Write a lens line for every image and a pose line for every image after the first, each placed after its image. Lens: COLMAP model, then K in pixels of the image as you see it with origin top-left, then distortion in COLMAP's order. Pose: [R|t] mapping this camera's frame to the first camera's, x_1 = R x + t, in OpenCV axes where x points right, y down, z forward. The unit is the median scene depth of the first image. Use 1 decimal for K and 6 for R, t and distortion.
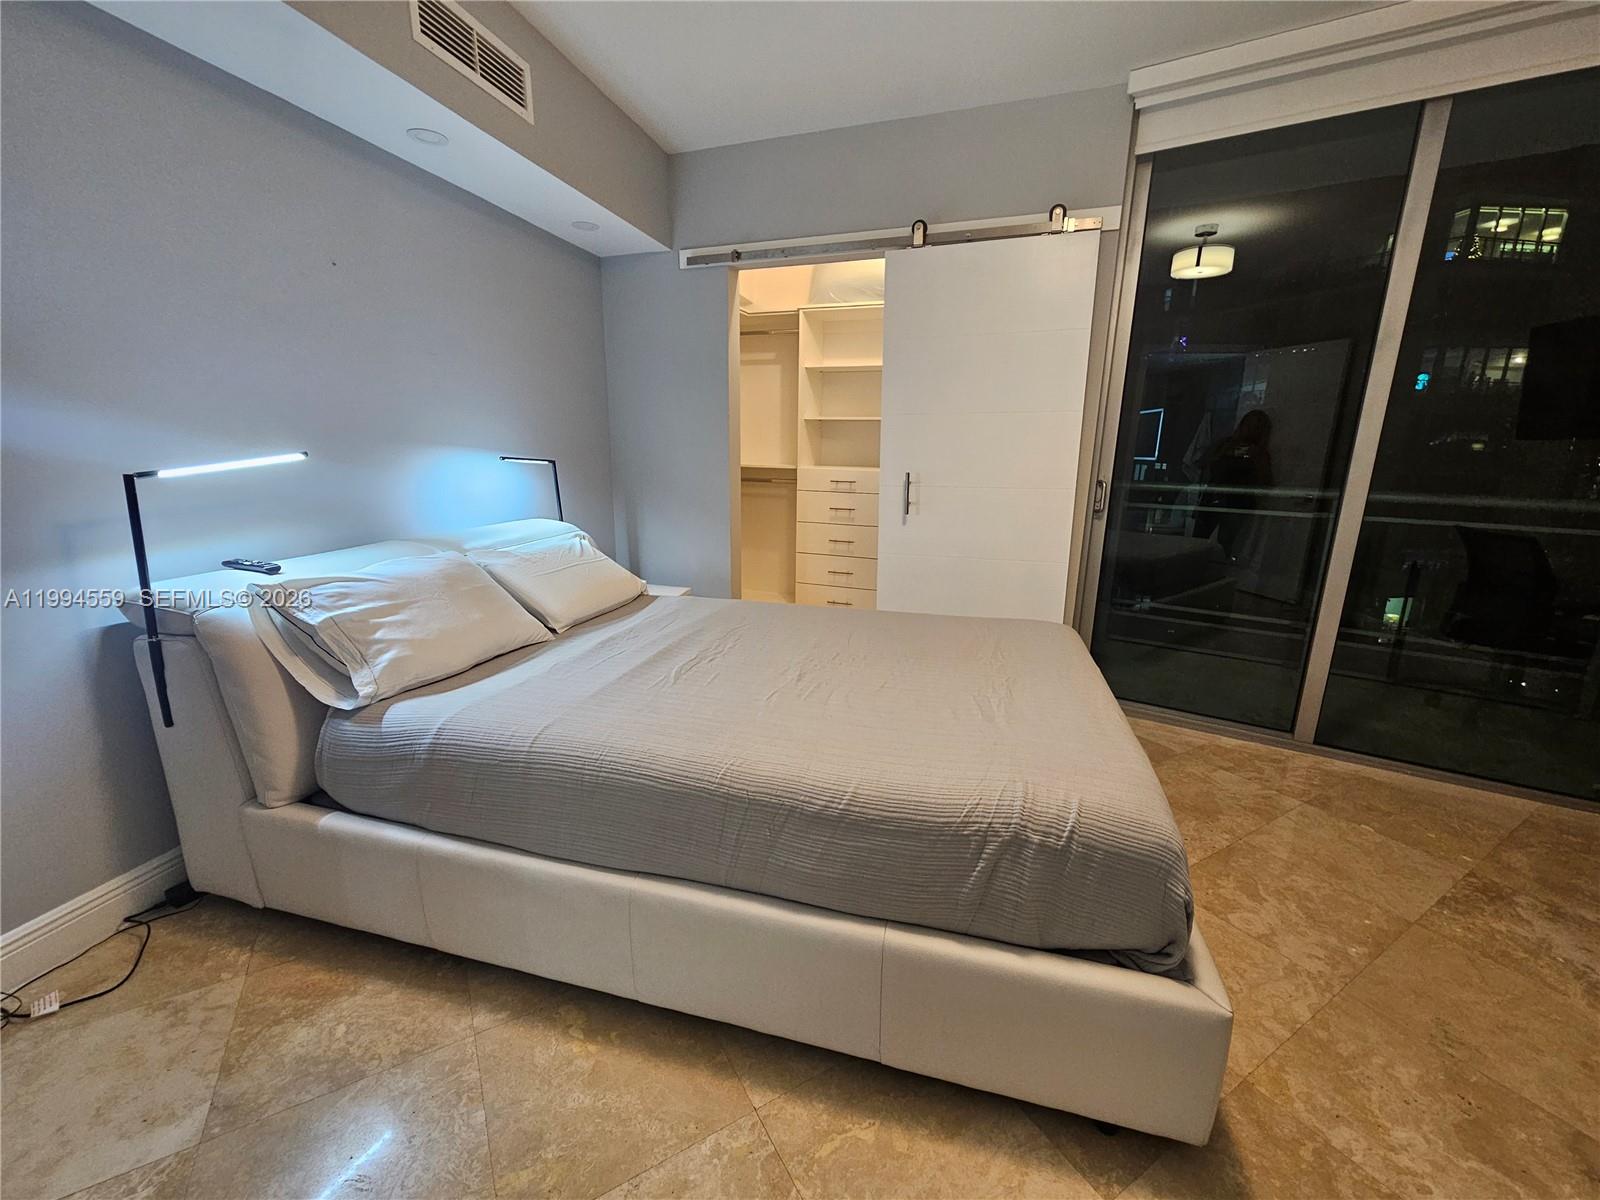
lens RADIAL K [[659.0, 0, 806.0], [0, 659.0, 590.4], [0, 0, 1]] dist [0.004524, 0.000613]
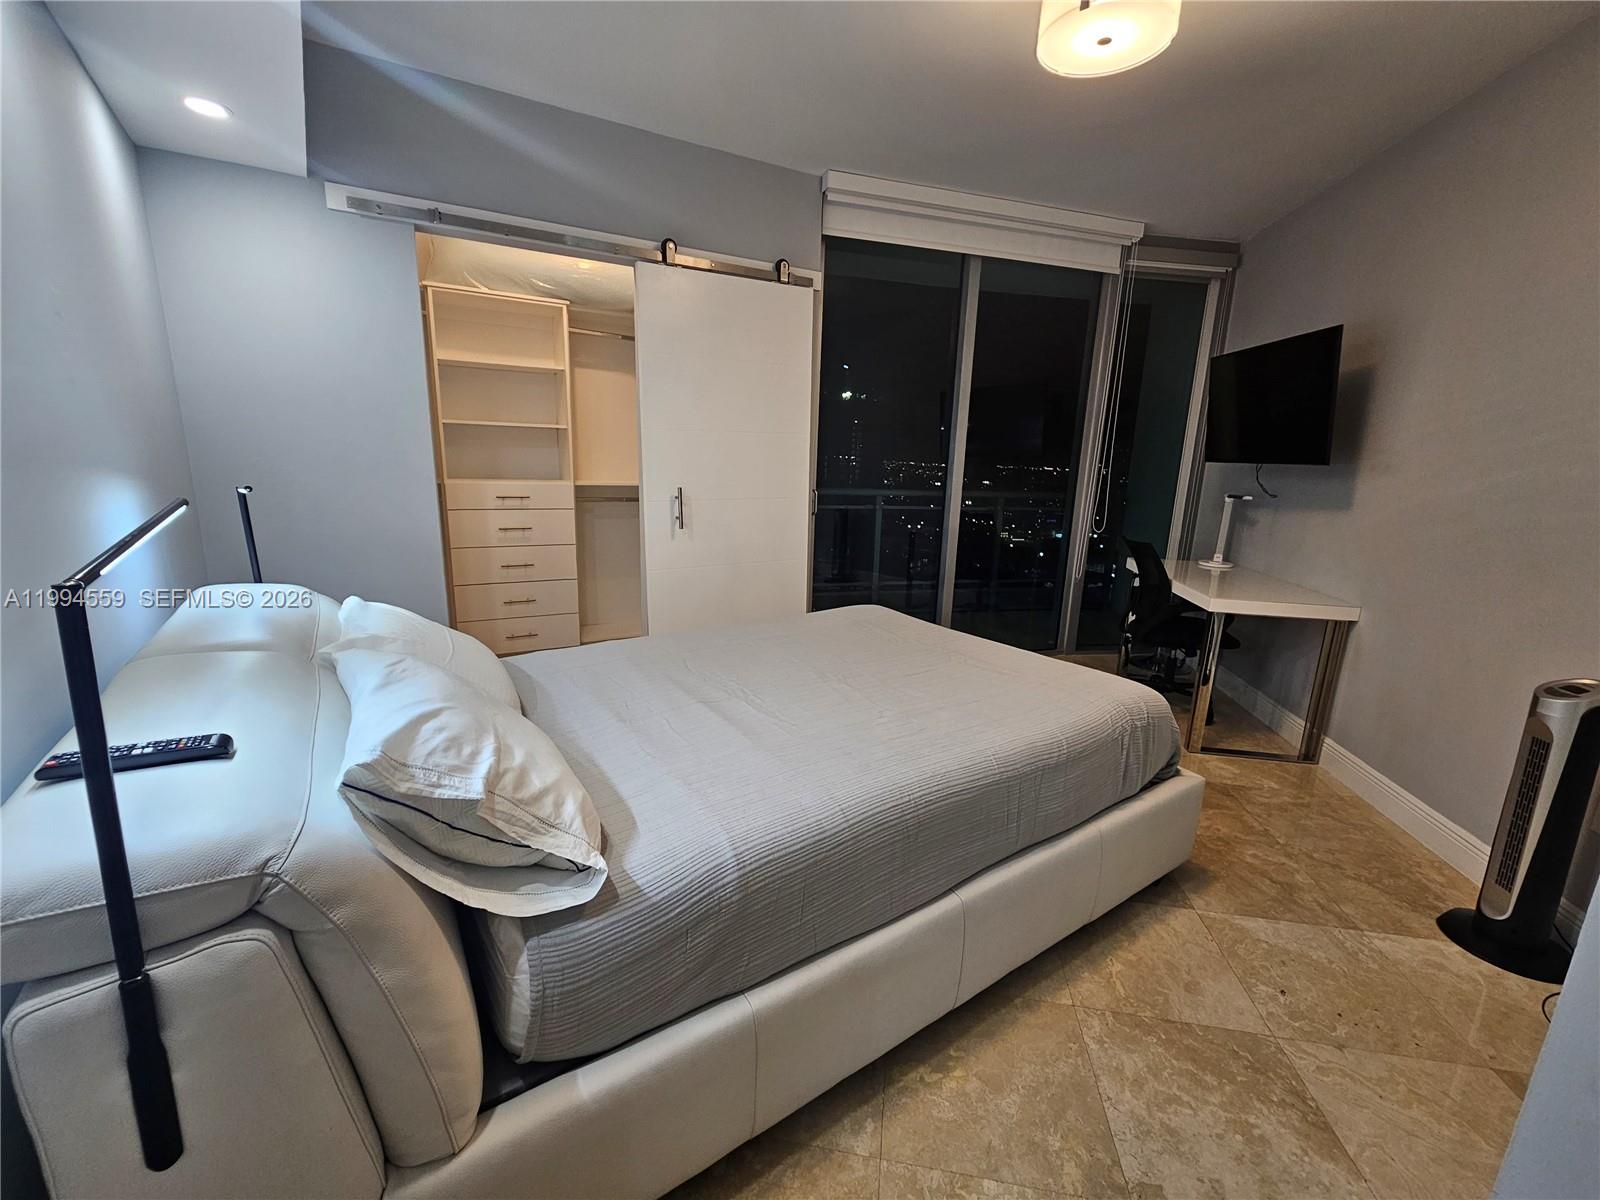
lens RADIAL K [[659.0, 0, 804.3], [0, 659.0, 591.5], [0, 0, 1]] dist [0.004524, 0.000613]
pose [[0.646119, -0.152239, 0.747899, -0.956819], [0.149913, 0.986131, 0.071221, -0.124387], [-0.748369, 0.066103, 0.659981, 0.389088]]
